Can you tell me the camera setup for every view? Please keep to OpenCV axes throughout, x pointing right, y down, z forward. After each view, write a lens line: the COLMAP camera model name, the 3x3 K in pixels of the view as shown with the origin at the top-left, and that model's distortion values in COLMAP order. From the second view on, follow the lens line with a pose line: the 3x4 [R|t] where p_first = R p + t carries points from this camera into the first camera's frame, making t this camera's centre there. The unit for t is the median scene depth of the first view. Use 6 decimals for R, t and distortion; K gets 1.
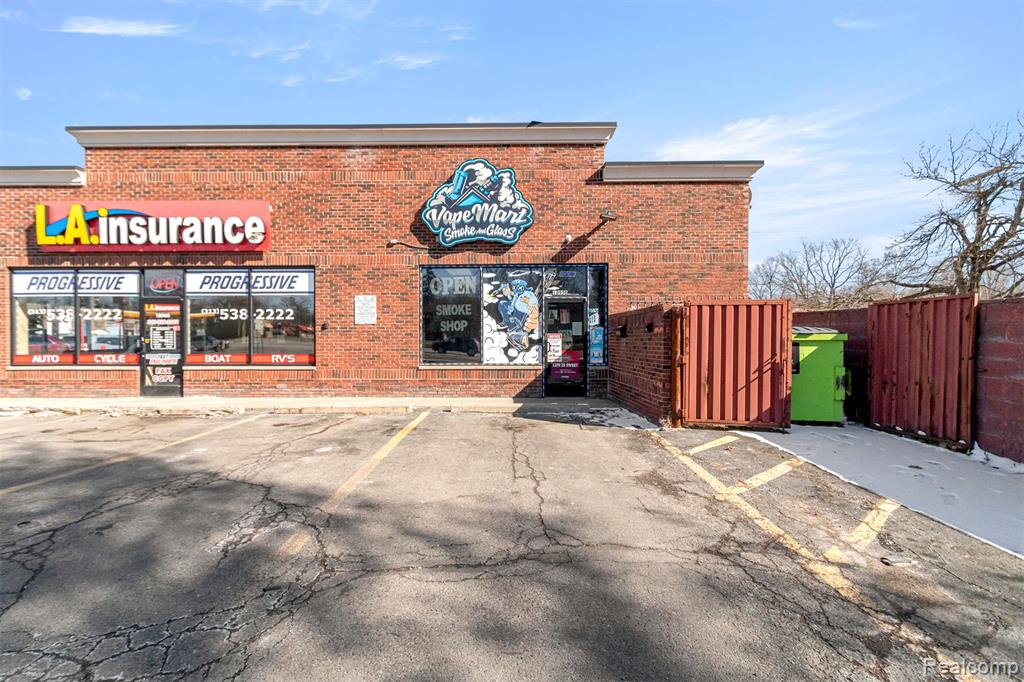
lens RADIAL K [[471.5, 0, 511.3], [0, 471.5, 340.4], [0, 0, 1]] dist [0.007358, -0.000643]
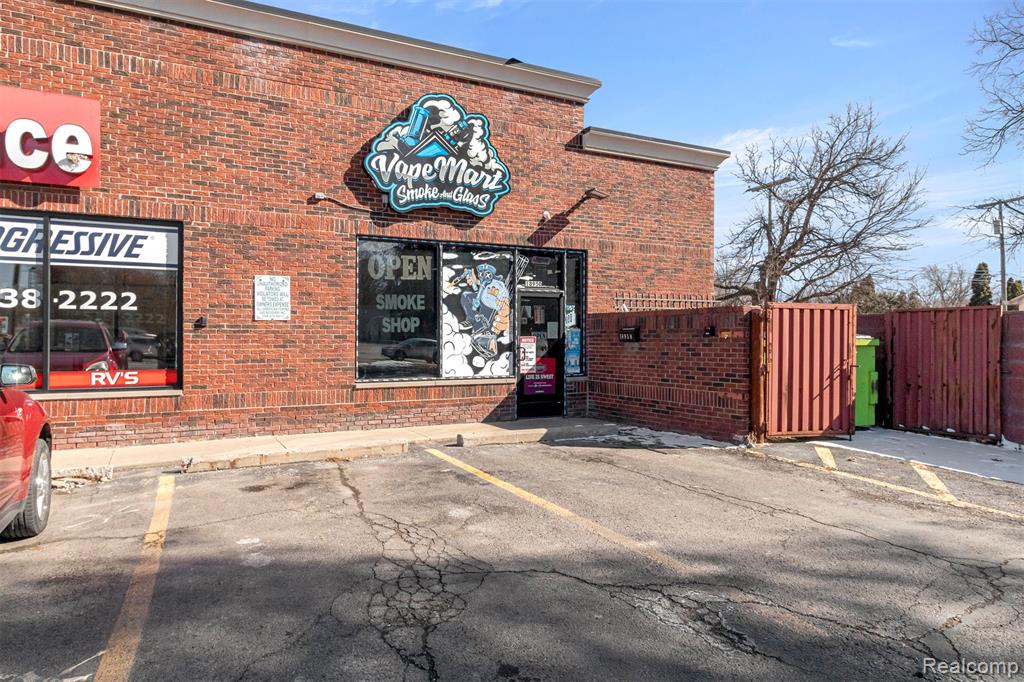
lens RADIAL K [[643.6, 0, 510.2], [0, 643.6, 333.5], [0, 0, 1]] dist [0.025718, -0.010354]
pose [[0.885523, 0.006235, 0.464553, -0.429542], [0.000247, 0.999903, -0.013891, -0.004751], [-0.464595, 0.012416, 0.885436, 0.080588]]
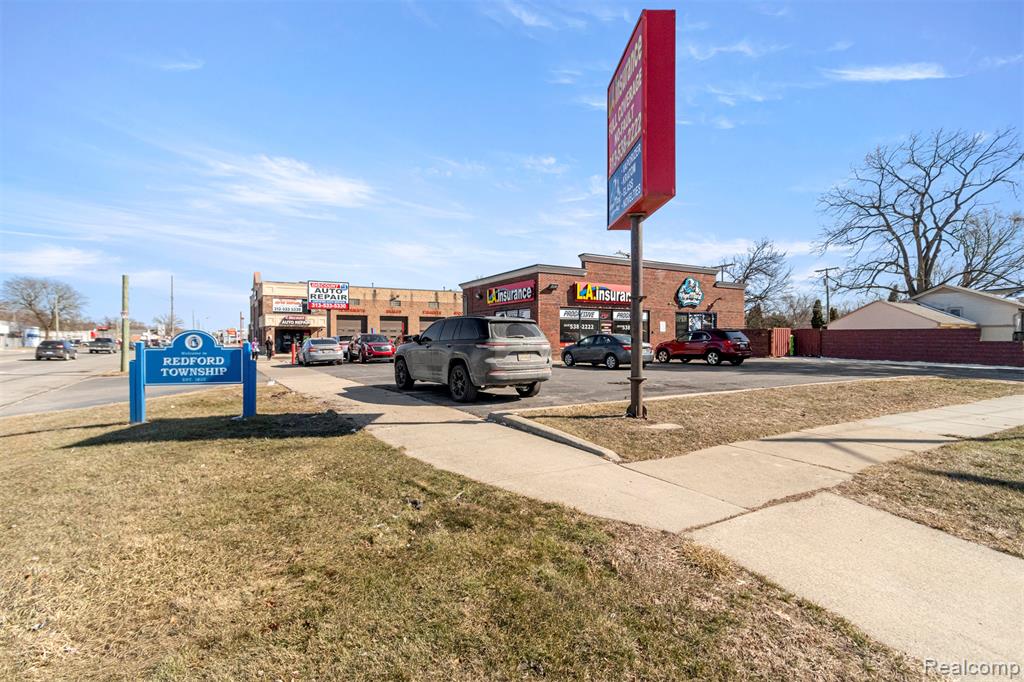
lens RADIAL K [[471.5, 0, 511.4], [0, 471.5, 341.1], [0, 0, 1]] dist [0.007358, -0.000643]
pose [[0.860675, 0.001144, 0.509153, -2.536881], [0.003685, 0.999957, -0.008476, 0.042523], [-0.509141, 0.009172, 0.860634, -0.976554]]
